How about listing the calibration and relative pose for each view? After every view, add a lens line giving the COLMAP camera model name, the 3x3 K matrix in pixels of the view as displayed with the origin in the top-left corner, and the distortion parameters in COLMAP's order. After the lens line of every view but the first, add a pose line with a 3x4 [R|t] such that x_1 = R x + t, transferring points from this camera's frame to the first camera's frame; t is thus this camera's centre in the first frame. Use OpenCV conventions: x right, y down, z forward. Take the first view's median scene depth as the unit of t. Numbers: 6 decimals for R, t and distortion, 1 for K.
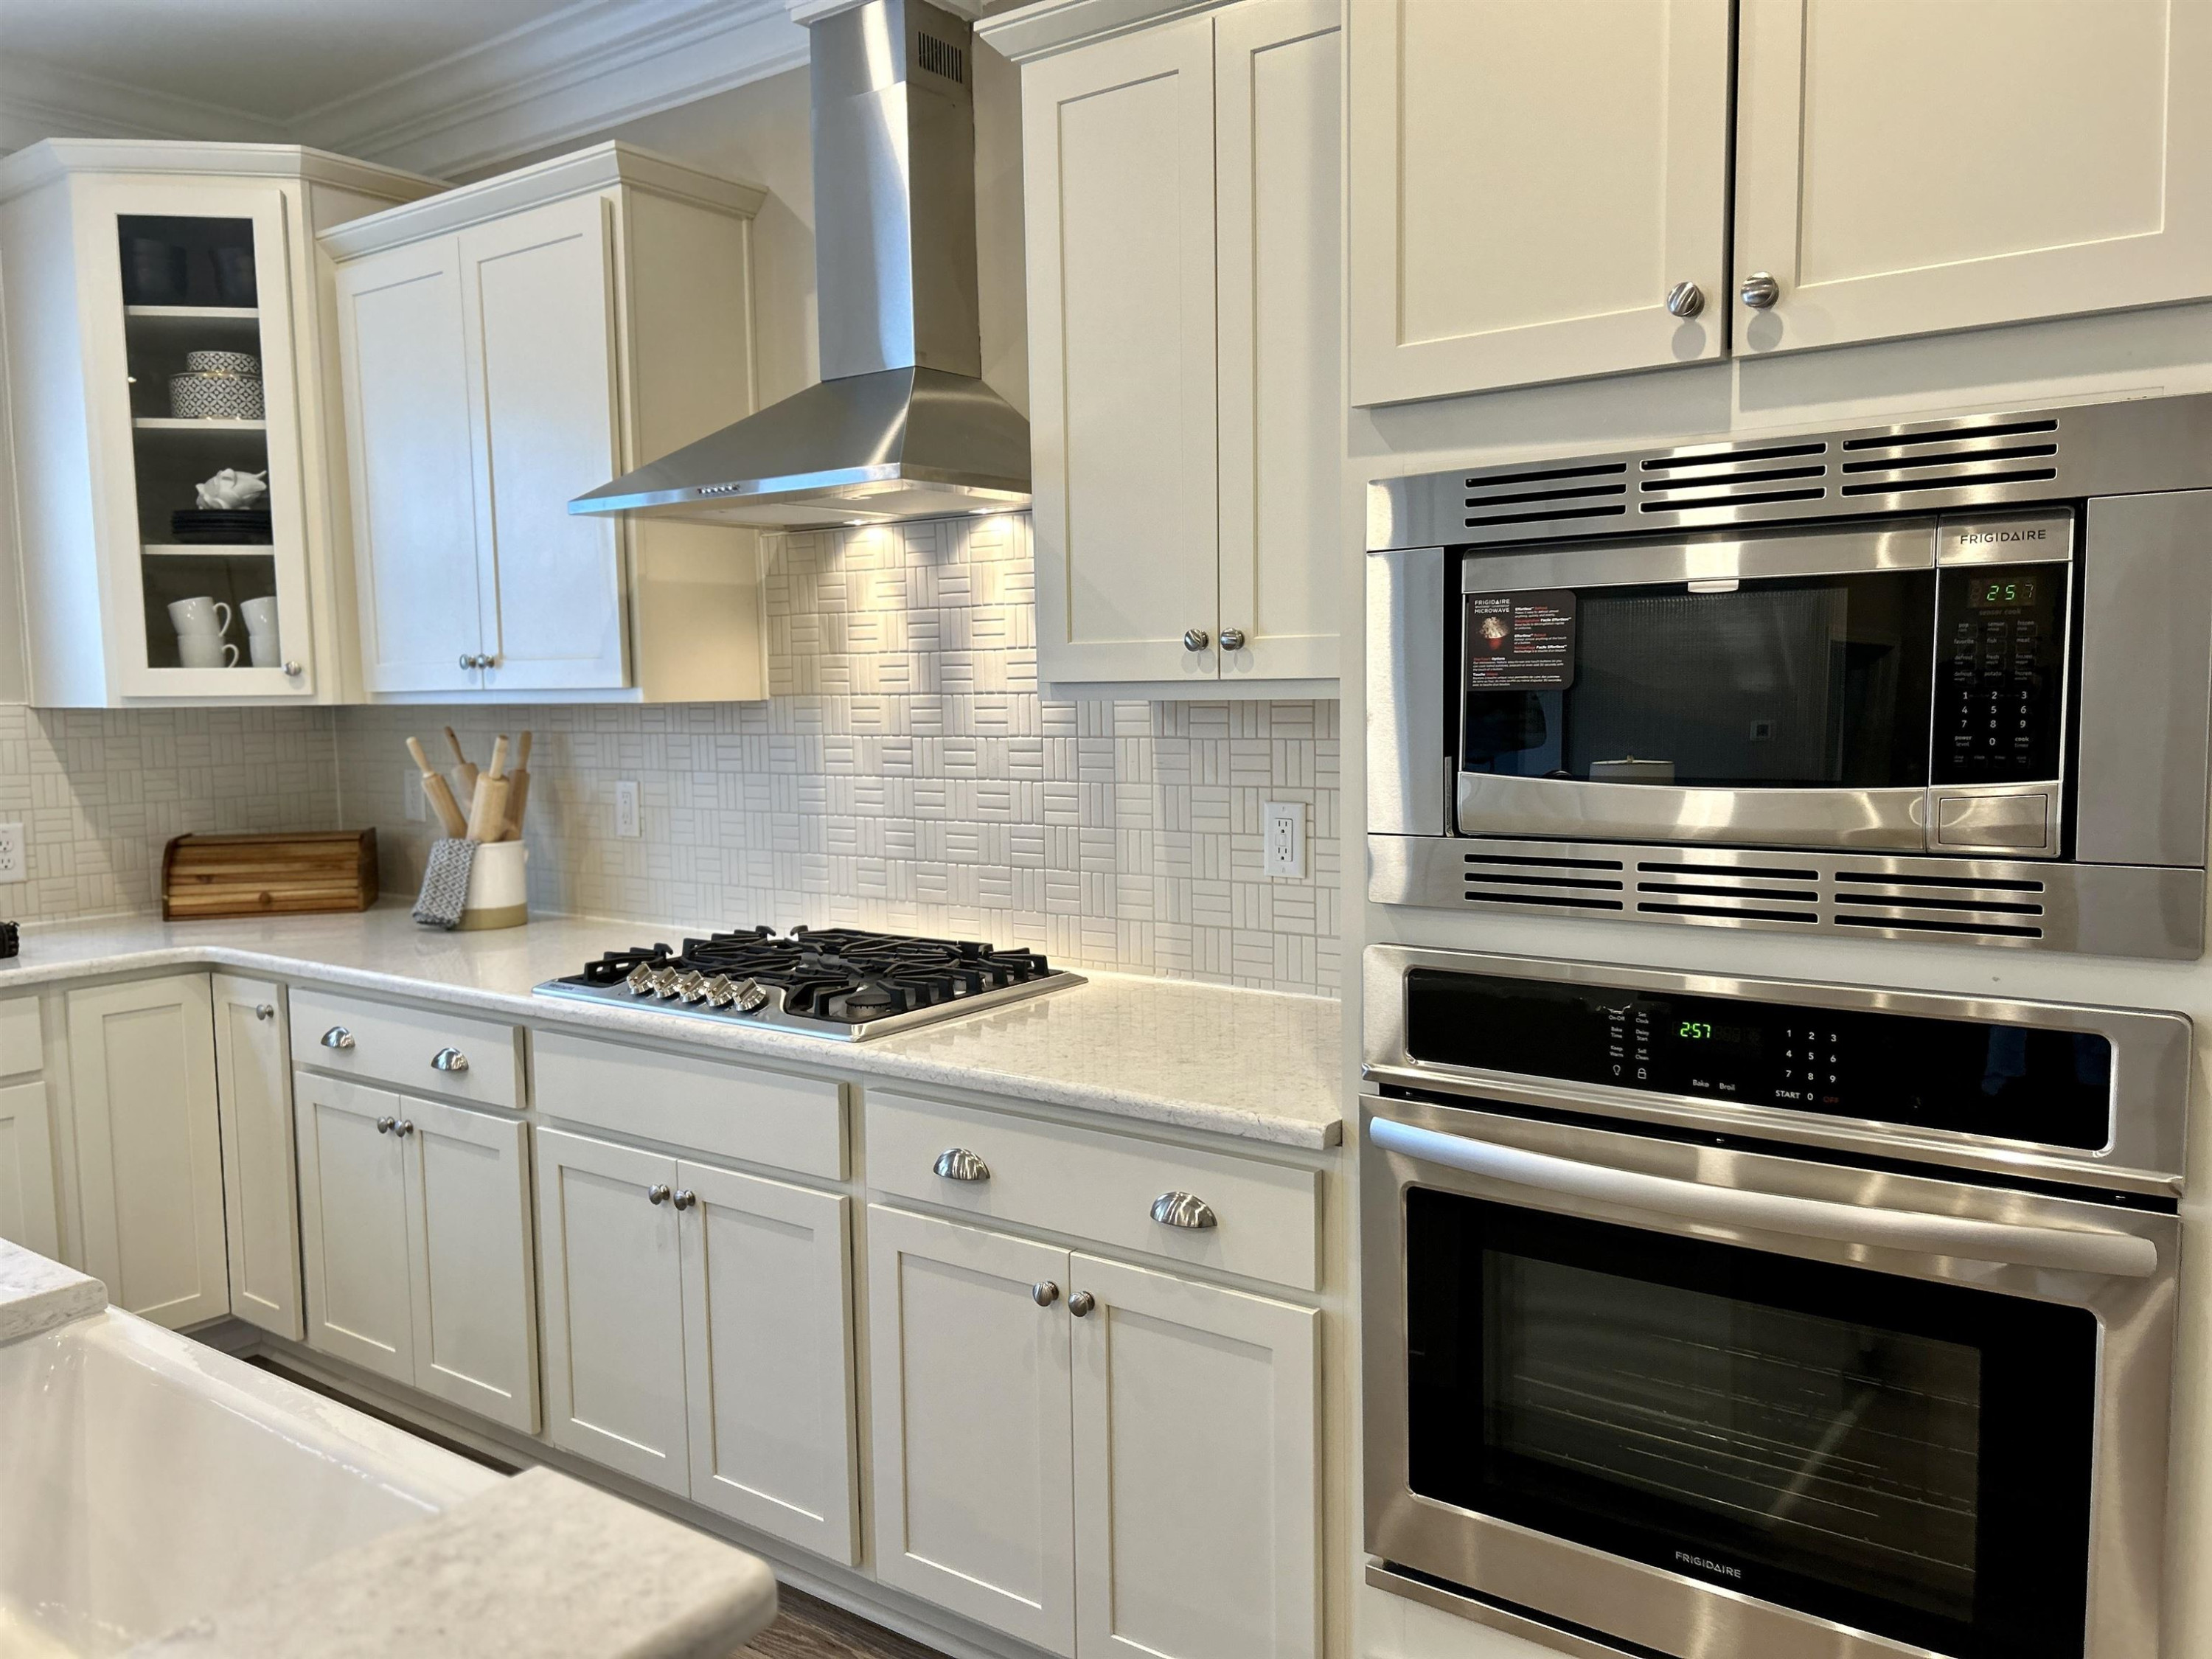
lens RADIAL K [[1650.3, 0, 1110.4], [0, 1650.3, 839.9], [0, 0, 1]] dist [0.074504, -0.089346]
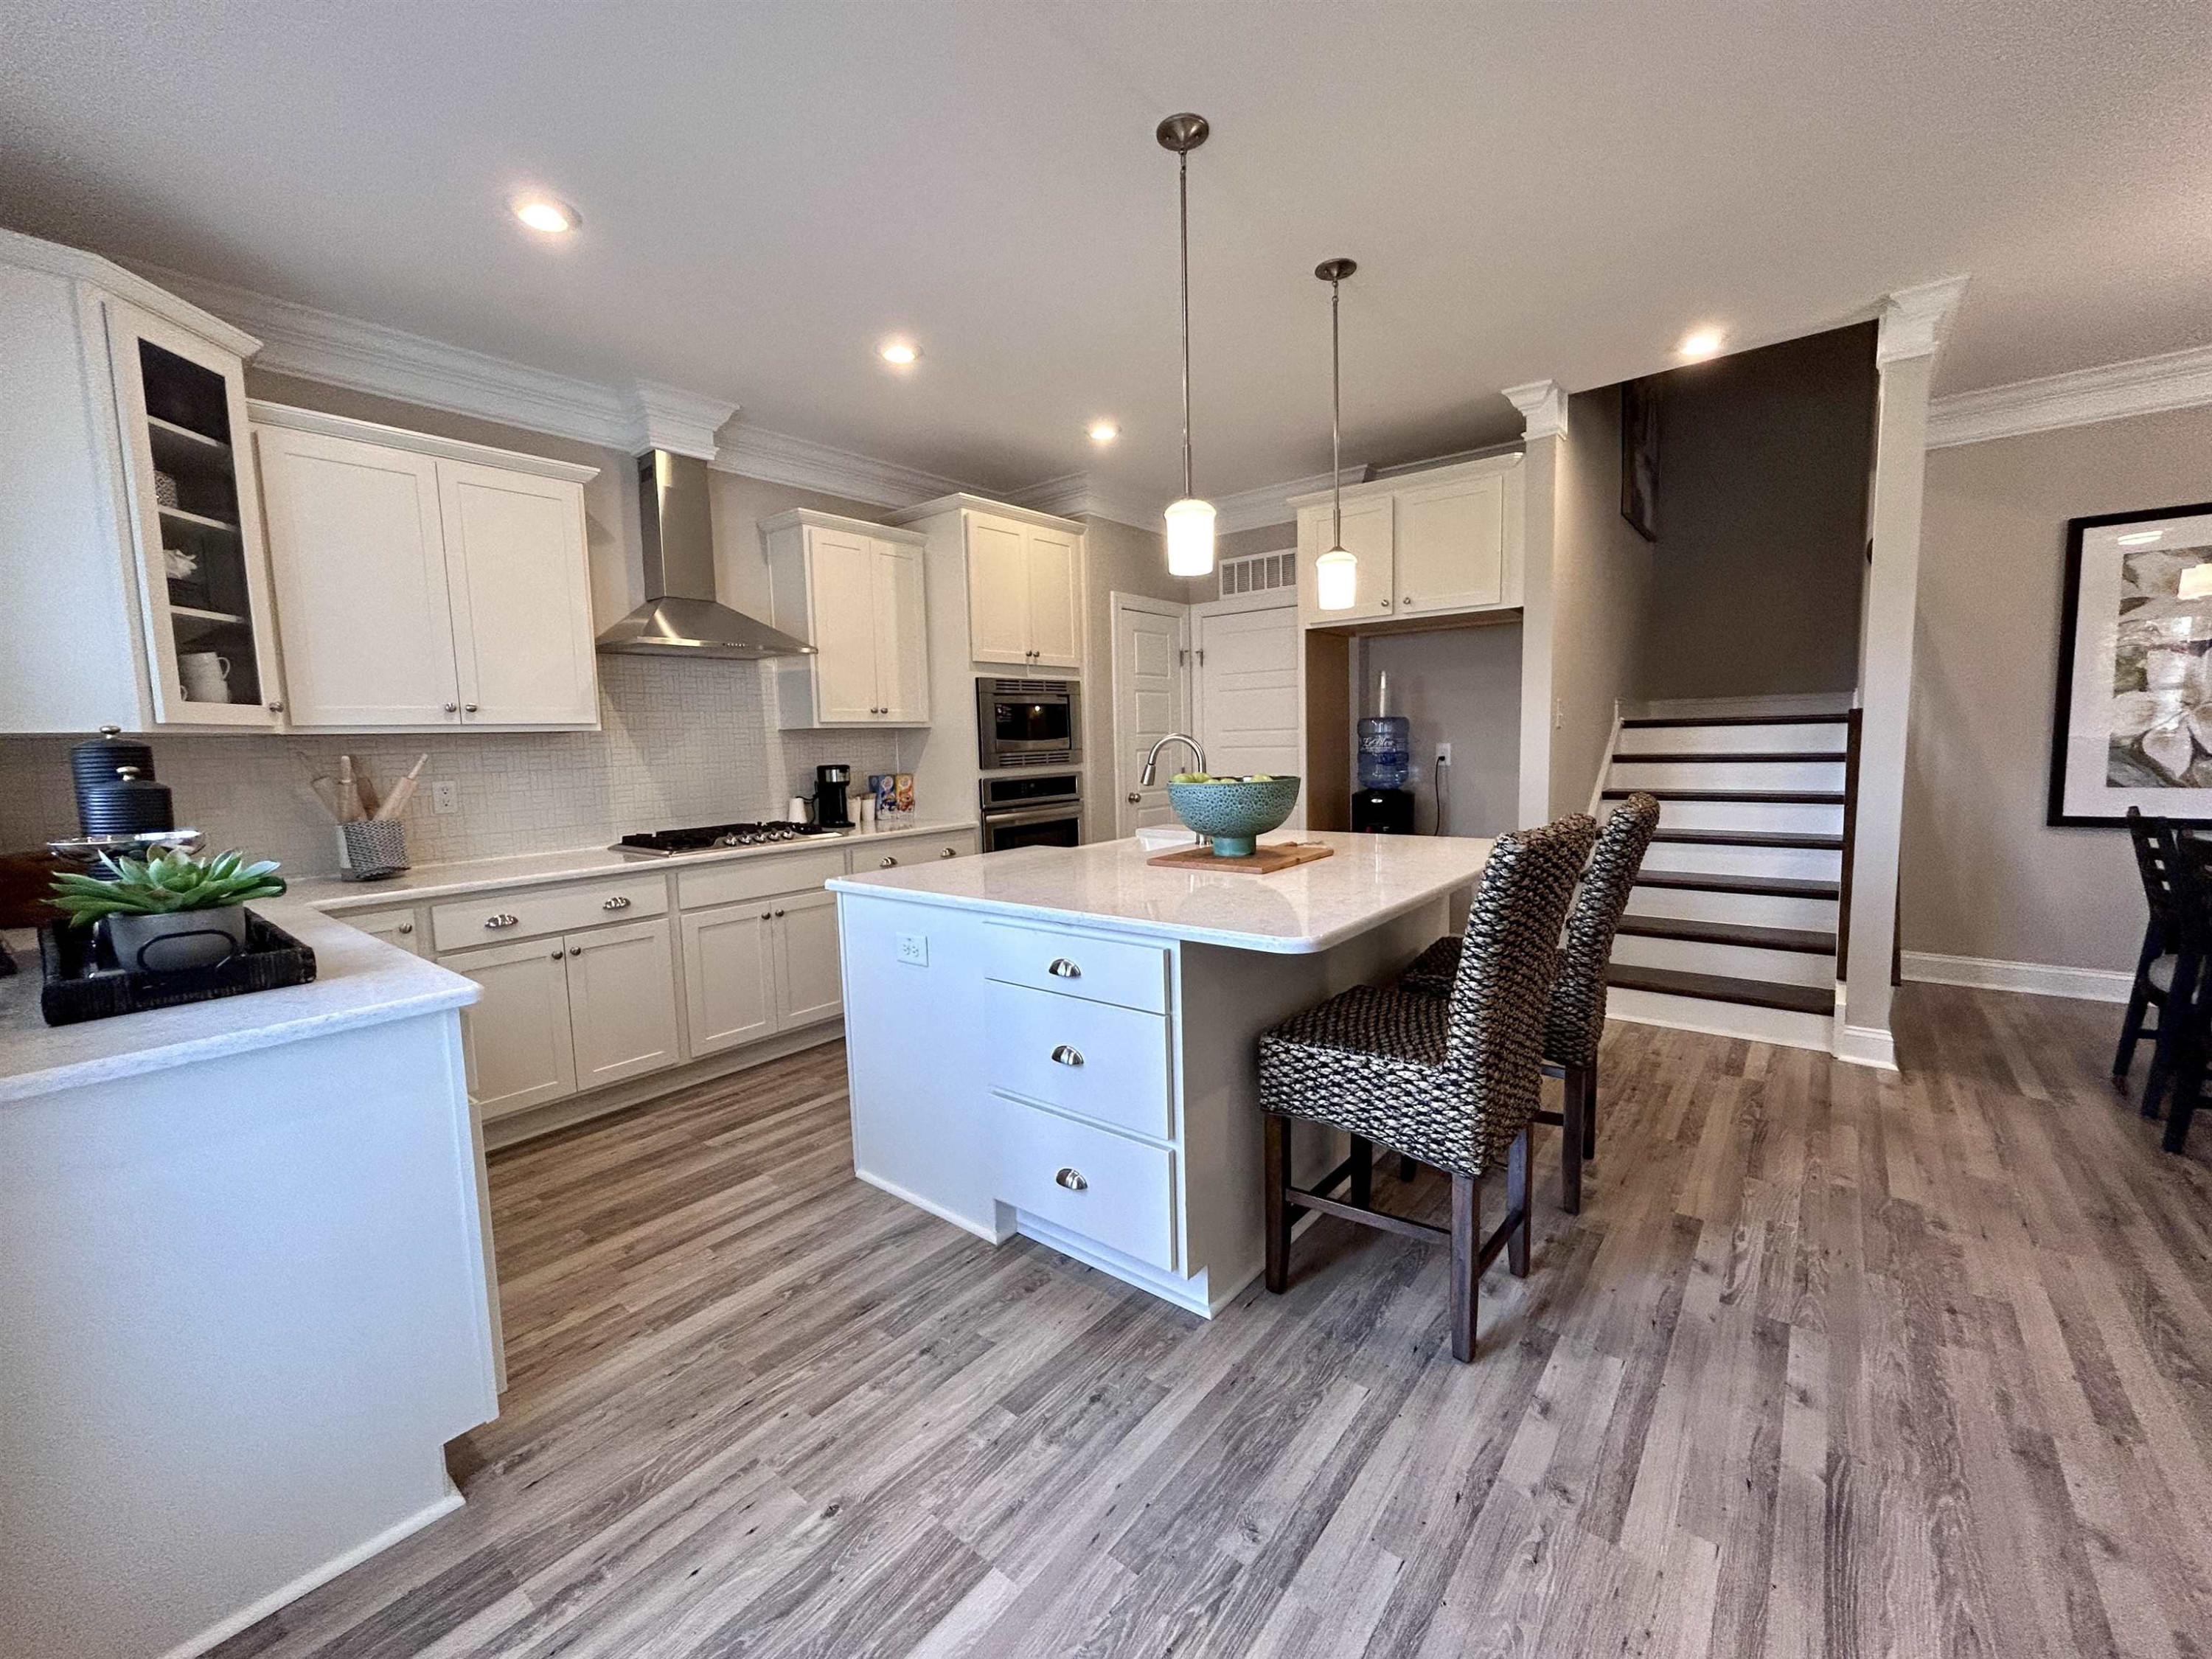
lens RADIAL K [[896.7, 0, 1104.4], [0, 896.7, 824.5], [0, 0, 1]] dist [-0.001344, 0.000697]
pose [[0.051339, -0.084512, 0.995099, -1.338770], [0.120455, 0.989663, 0.077836, 0.021775], [-0.991390, 0.115868, 0.060988, 0.307694]]
